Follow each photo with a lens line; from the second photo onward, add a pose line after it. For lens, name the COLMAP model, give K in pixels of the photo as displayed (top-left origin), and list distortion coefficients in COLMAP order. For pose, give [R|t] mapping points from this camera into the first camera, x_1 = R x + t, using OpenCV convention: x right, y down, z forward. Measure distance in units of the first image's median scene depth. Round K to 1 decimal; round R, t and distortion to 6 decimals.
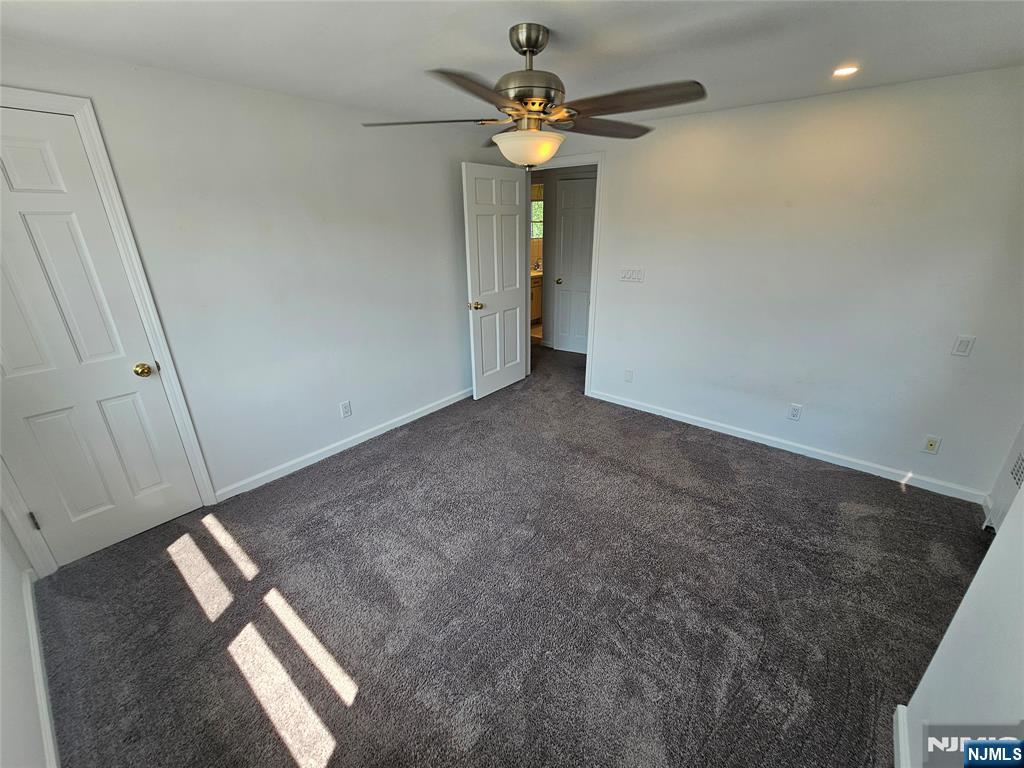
lens RADIAL K [[417.2, 0, 512.0], [0, 417.2, 384.0], [0, 0, 1]] dist [-0.012385, -0.000370]
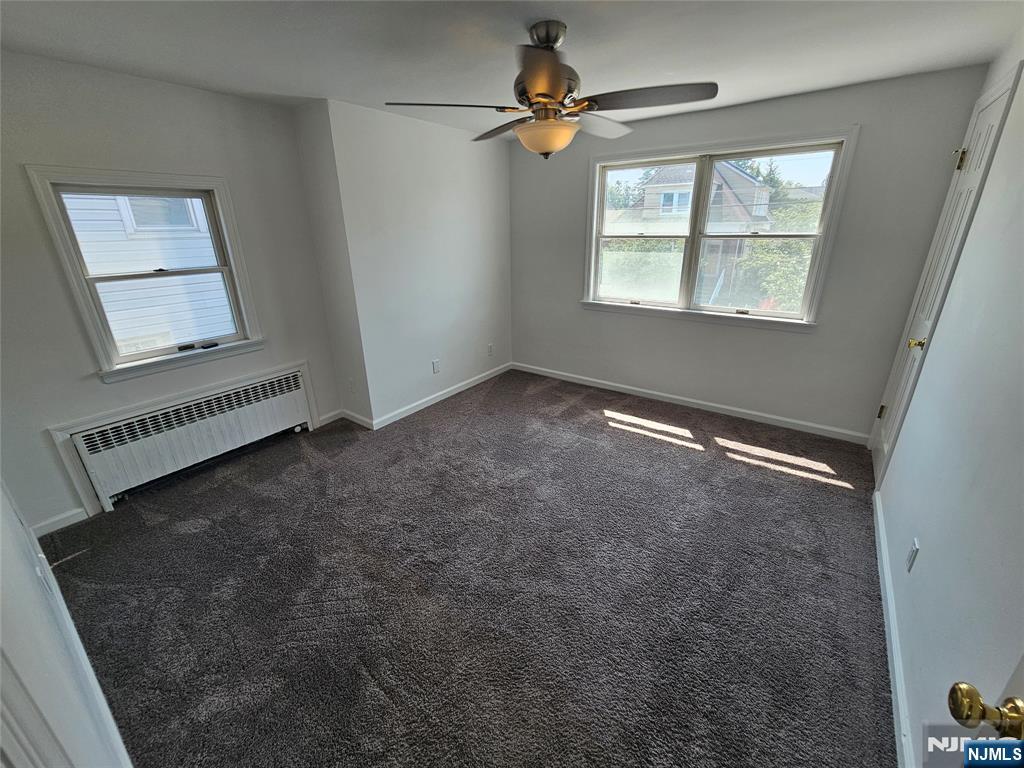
lens RADIAL K [[417.2, 0, 512.0], [0, 417.2, 384.0], [0, 0, 1]] dist [-0.012385, -0.000370]
pose [[-0.998469, 0.039731, -0.038473, 0.164862], [0.004252, 0.748733, 0.662858, -0.666123], [0.055142, 0.661680, -0.747756, 1.853902]]
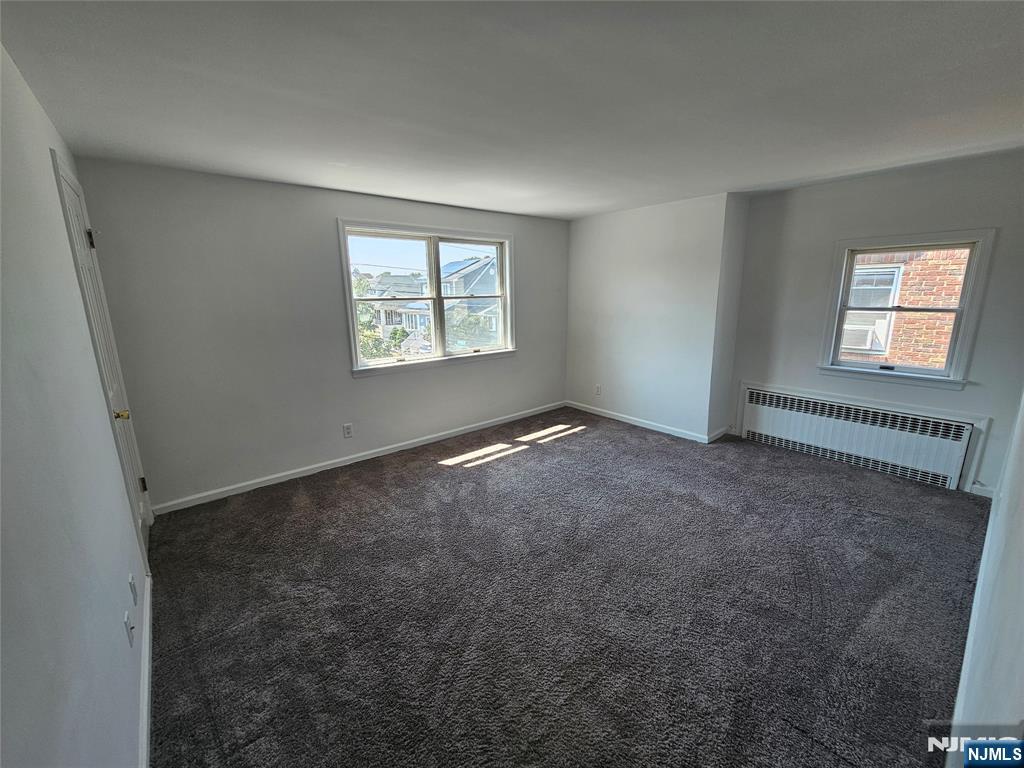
lens RADIAL K [[417.2, 0, 512.0], [0, 417.2, 384.0], [0, 0, 1]] dist [-0.012385, -0.000370]
pose [[-0.180996, 0.222931, -0.957884, 1.311707], [-0.343800, 0.898180, 0.273998, -0.316007], [0.921435, 0.378913, -0.085923, 0.937409]]
